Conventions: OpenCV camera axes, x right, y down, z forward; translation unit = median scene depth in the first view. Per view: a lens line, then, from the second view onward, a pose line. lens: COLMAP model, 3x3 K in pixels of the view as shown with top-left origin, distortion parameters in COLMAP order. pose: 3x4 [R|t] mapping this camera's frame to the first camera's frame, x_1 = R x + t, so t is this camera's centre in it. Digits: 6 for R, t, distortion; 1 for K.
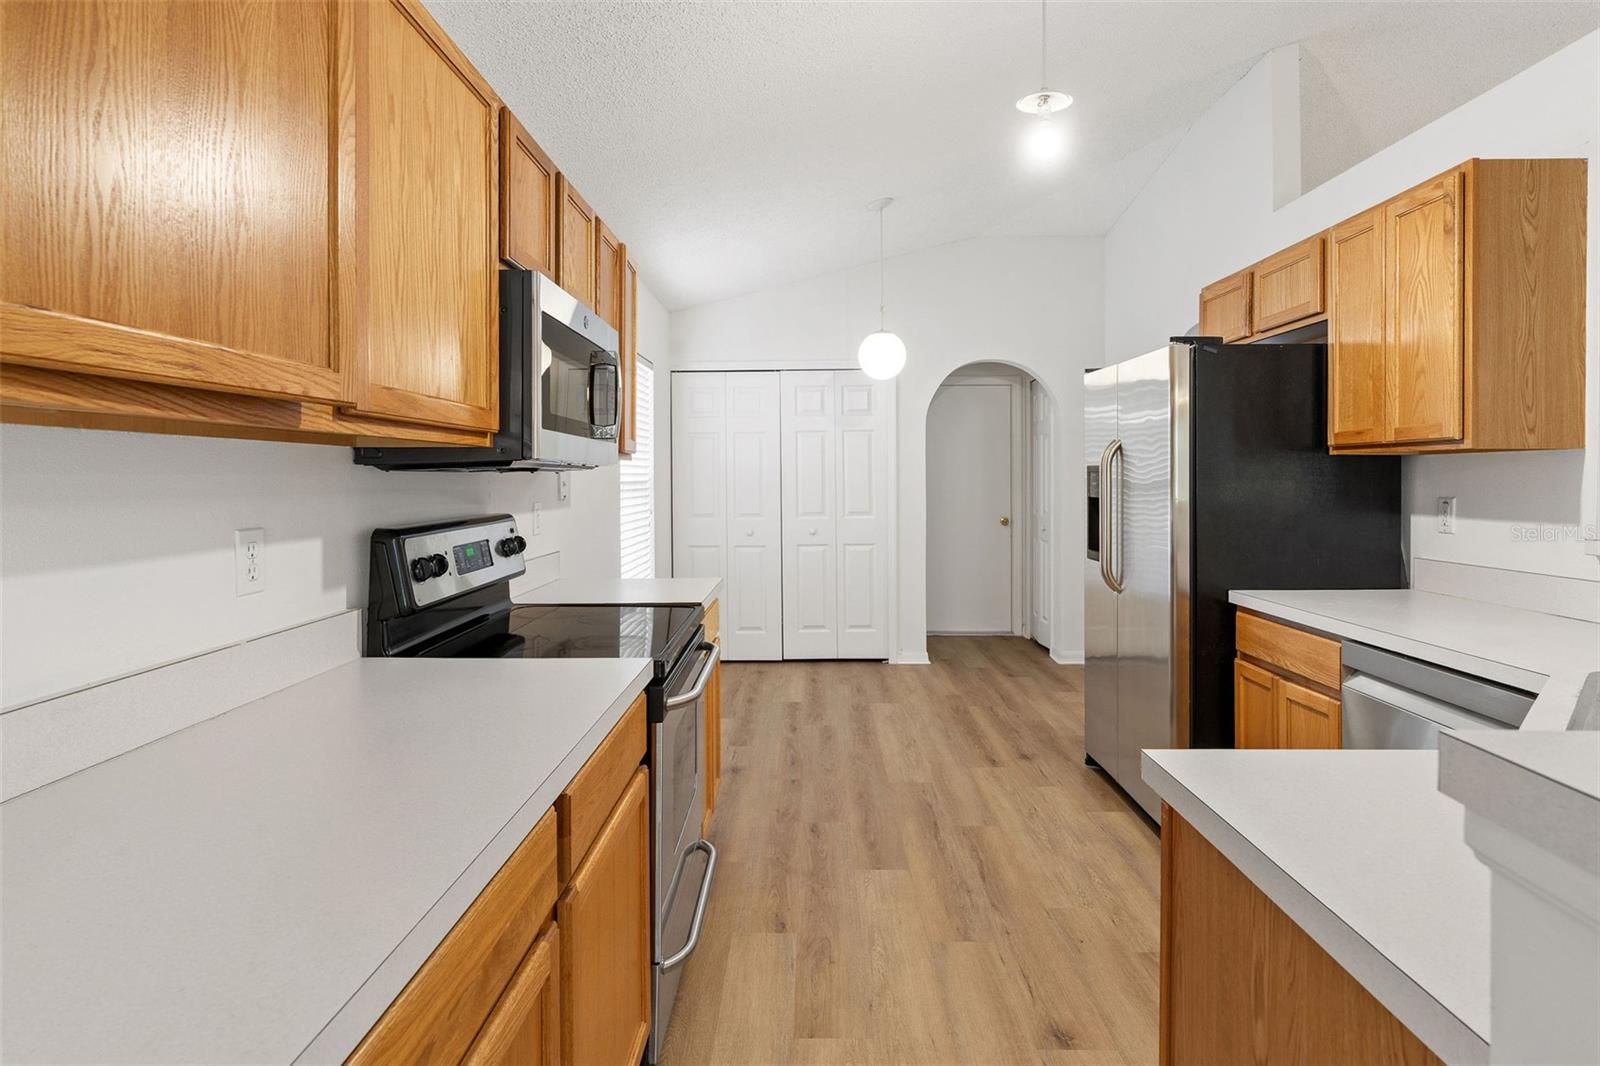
lens RADIAL K [[849.1, 0, 811.3], [0, 849.1, 480.2], [0, 0, 1]] dist [-0.002683, -0.000309]
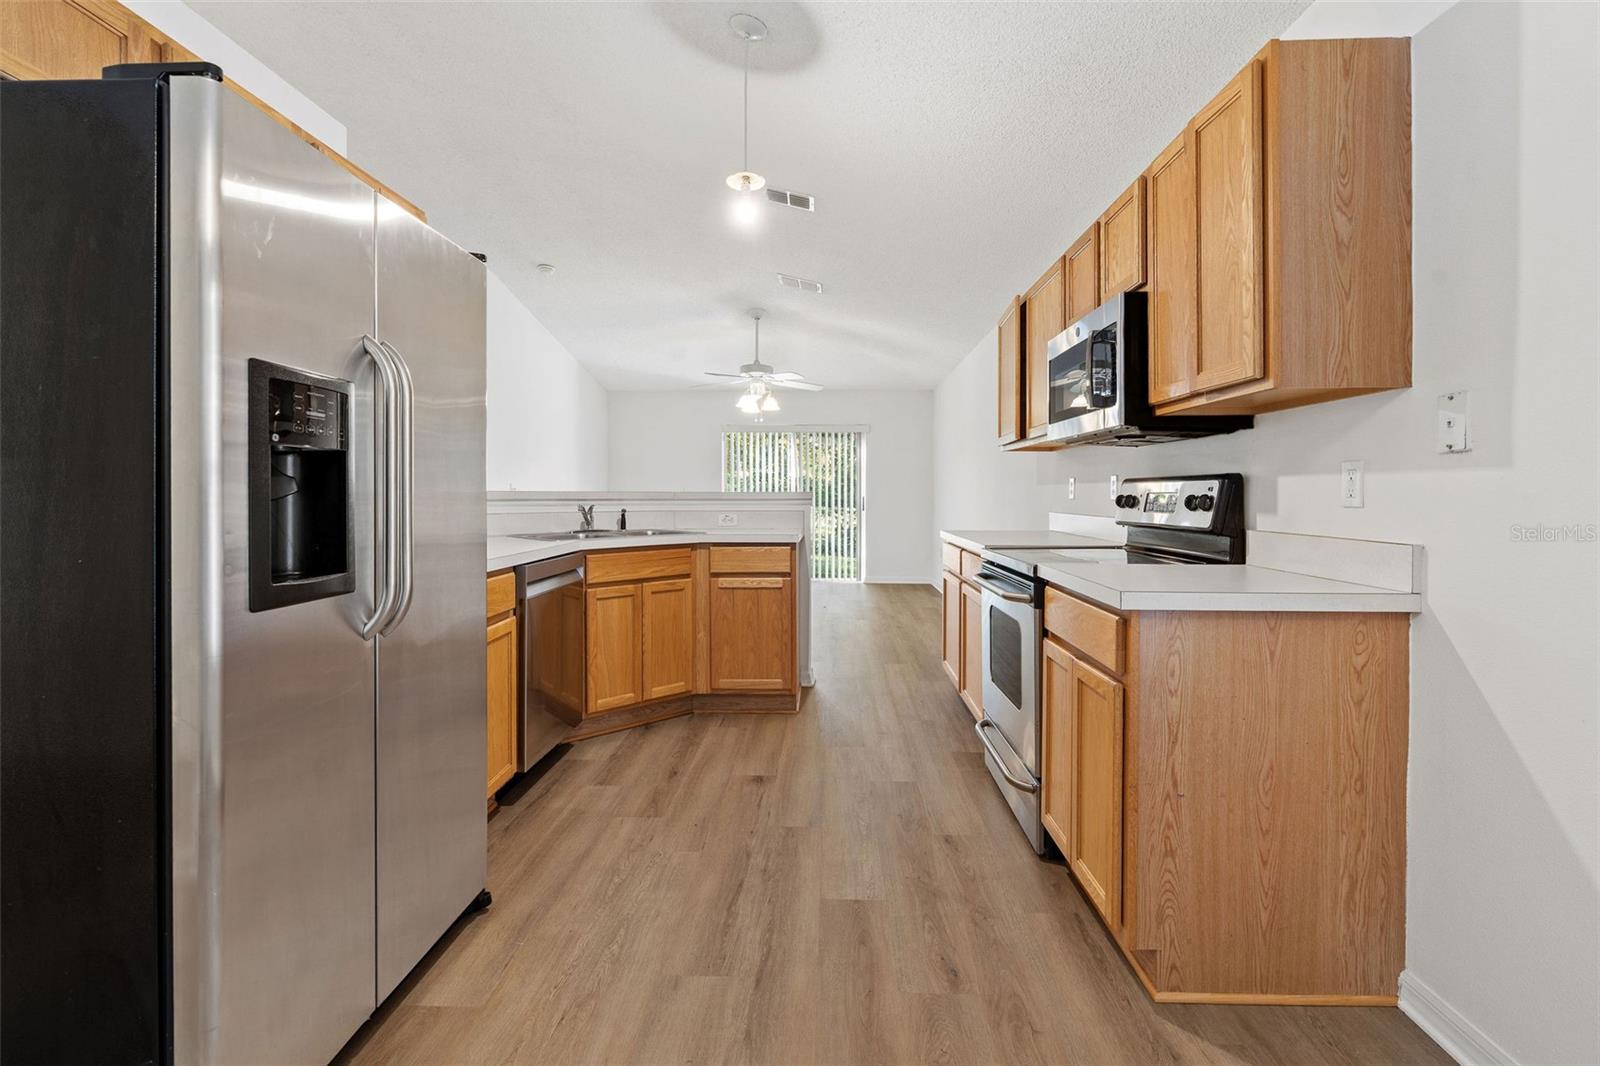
lens RADIAL K [[751.8, 0, 820.4], [0, 751.8, 498.2], [0, 0, 1]] dist [-0.003865, -0.000061]
pose [[-0.999912, 0.003003, 0.012912, 0.090791], [0.003171, 0.999911, 0.012997, 0.045492], [-0.012872, 0.013037, -0.999832, 1.504384]]
